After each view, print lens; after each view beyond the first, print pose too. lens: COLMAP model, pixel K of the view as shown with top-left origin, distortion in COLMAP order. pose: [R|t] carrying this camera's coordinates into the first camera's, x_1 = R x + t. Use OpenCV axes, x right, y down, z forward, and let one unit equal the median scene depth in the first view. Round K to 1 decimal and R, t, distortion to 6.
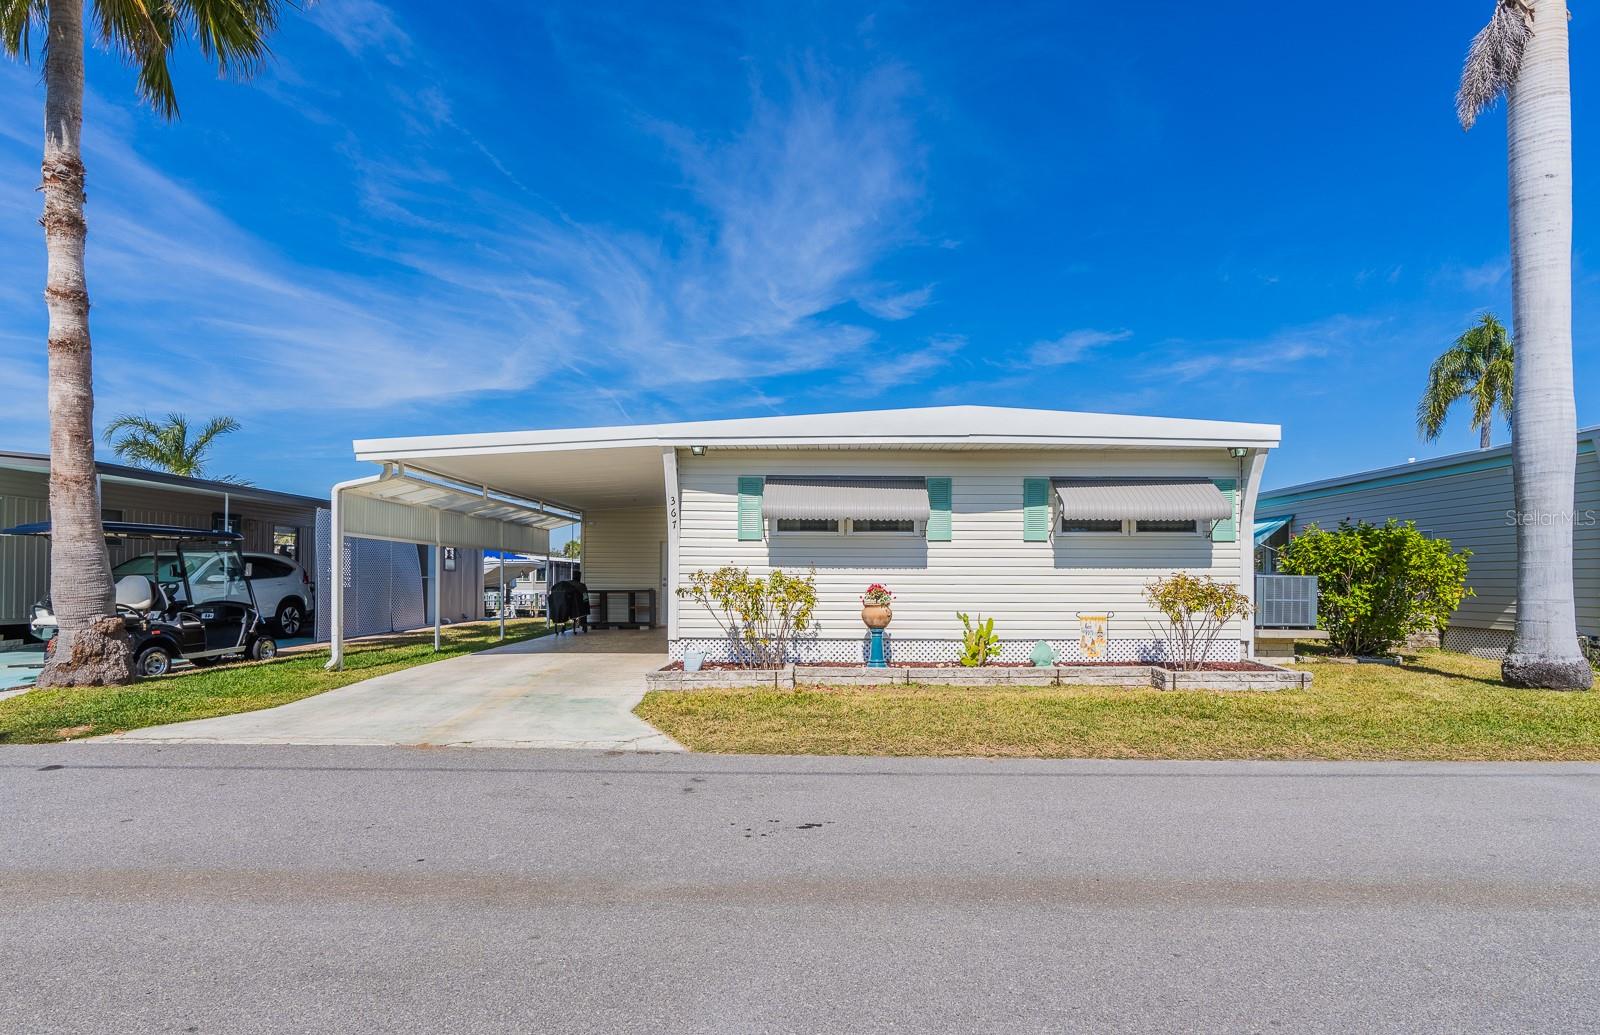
lens RADIAL K [[794.5, 0, 800.0], [0, 794.5, 562.8], [0, 0, 1]] dist [0.000049, 0.000184]
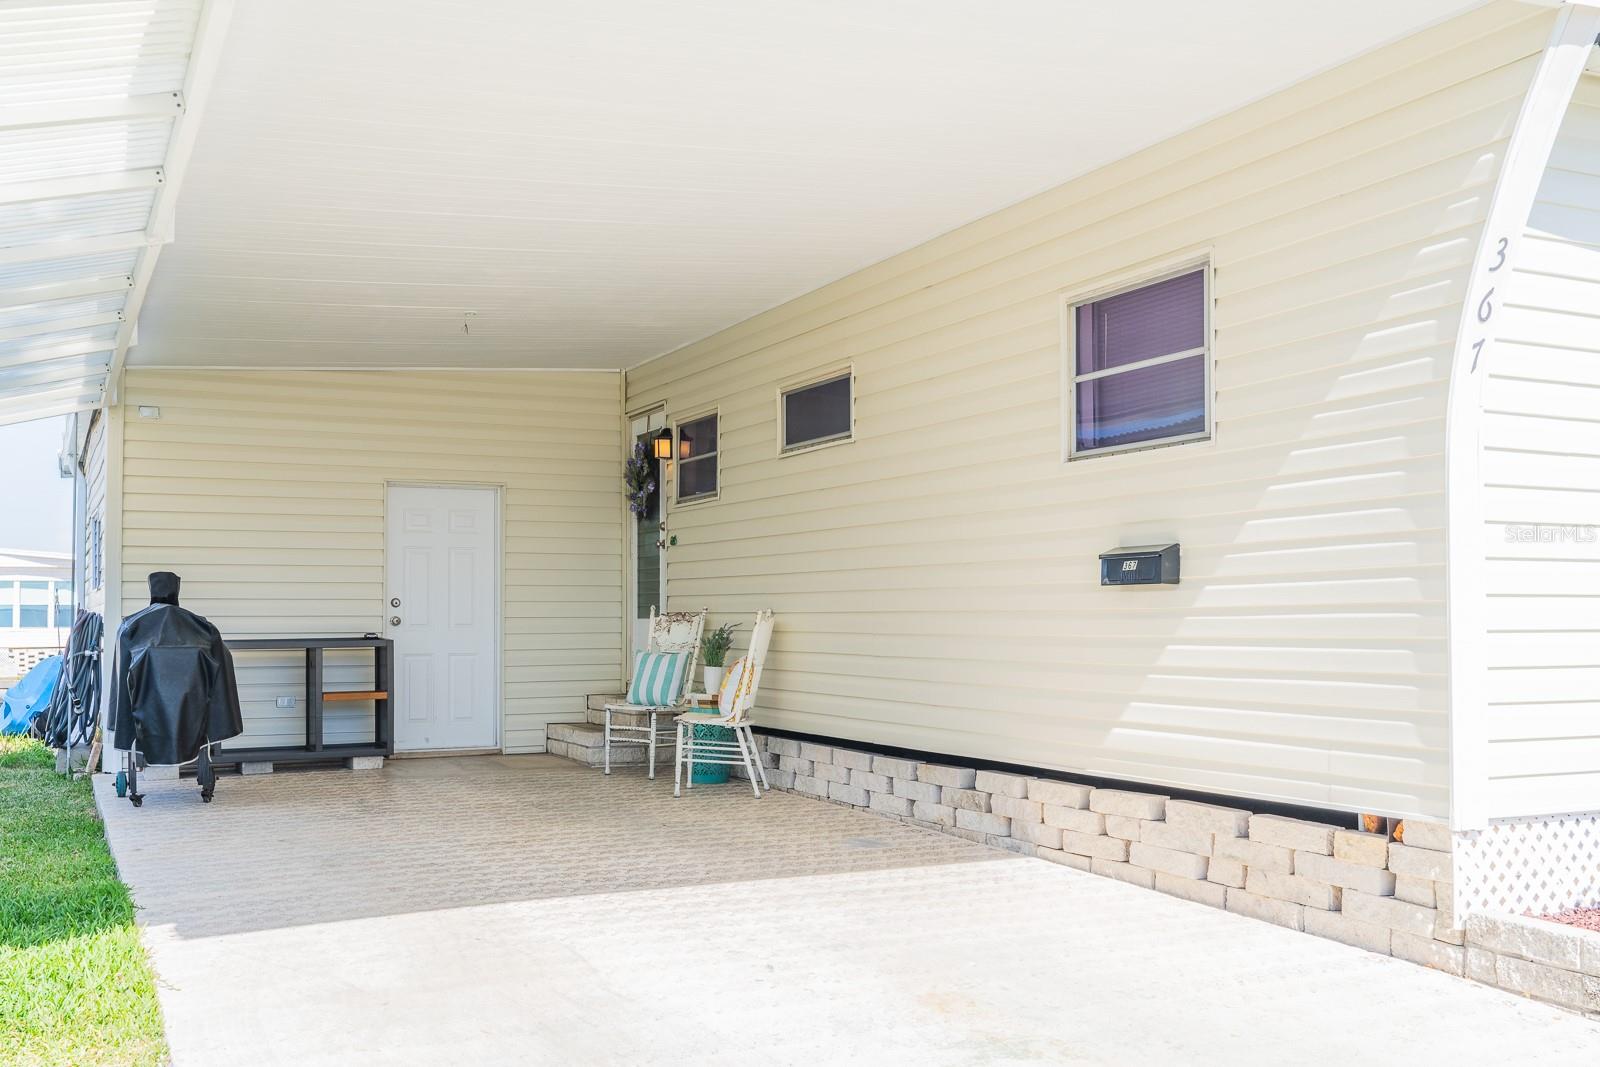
lens RADIAL K [[1581.2, 0, 800.0], [0, 1581.2, 533.5], [0, 0, 1]] dist [0.012364, -0.000165]
pose [[0.904235, 0.018134, 0.426651, -0.540316], [-0.004054, 0.999417, -0.033886, 0.024348], [-0.427017, 0.028912, 0.903781, 0.666965]]
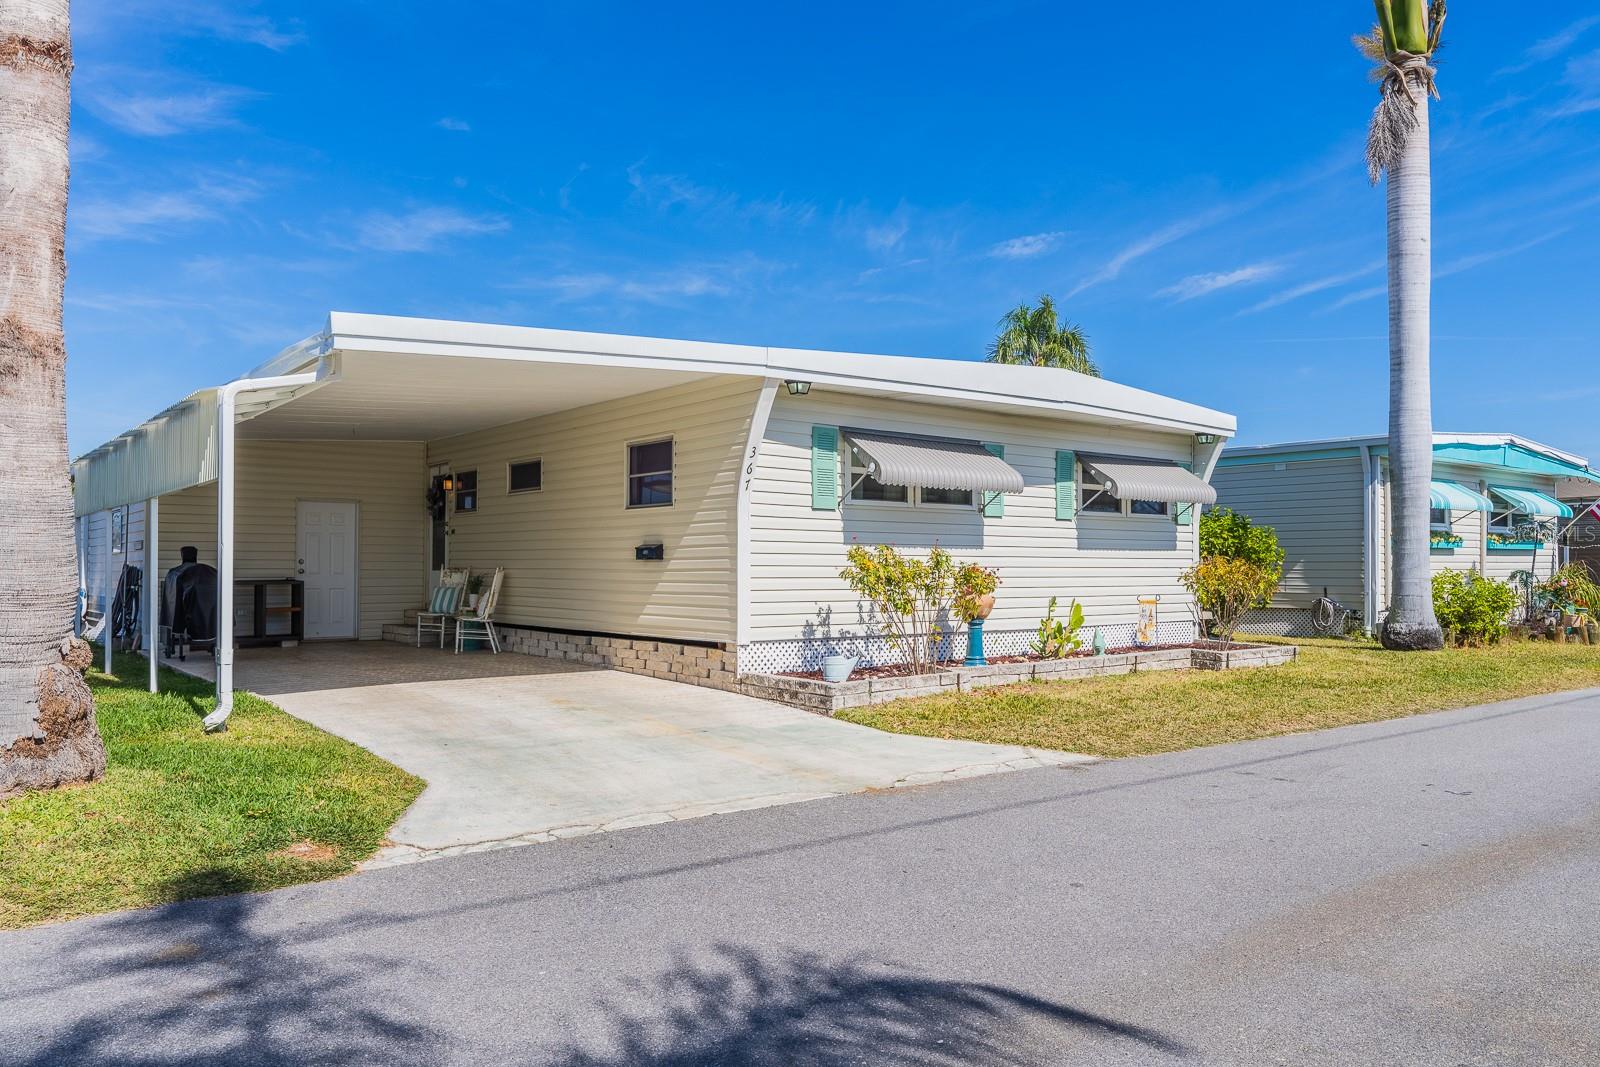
lens RADIAL K [[1156.6, 0, 800.0], [0, 1156.6, 533.5], [0, 0, 1]] dist [0.001543, 0.003498]
pose [[0.783580, 0.017087, 0.621055, -0.768576], [-0.012625, 0.999853, -0.011581, 0.007678], [-0.621162, 0.001234, 0.783681, 0.145823]]
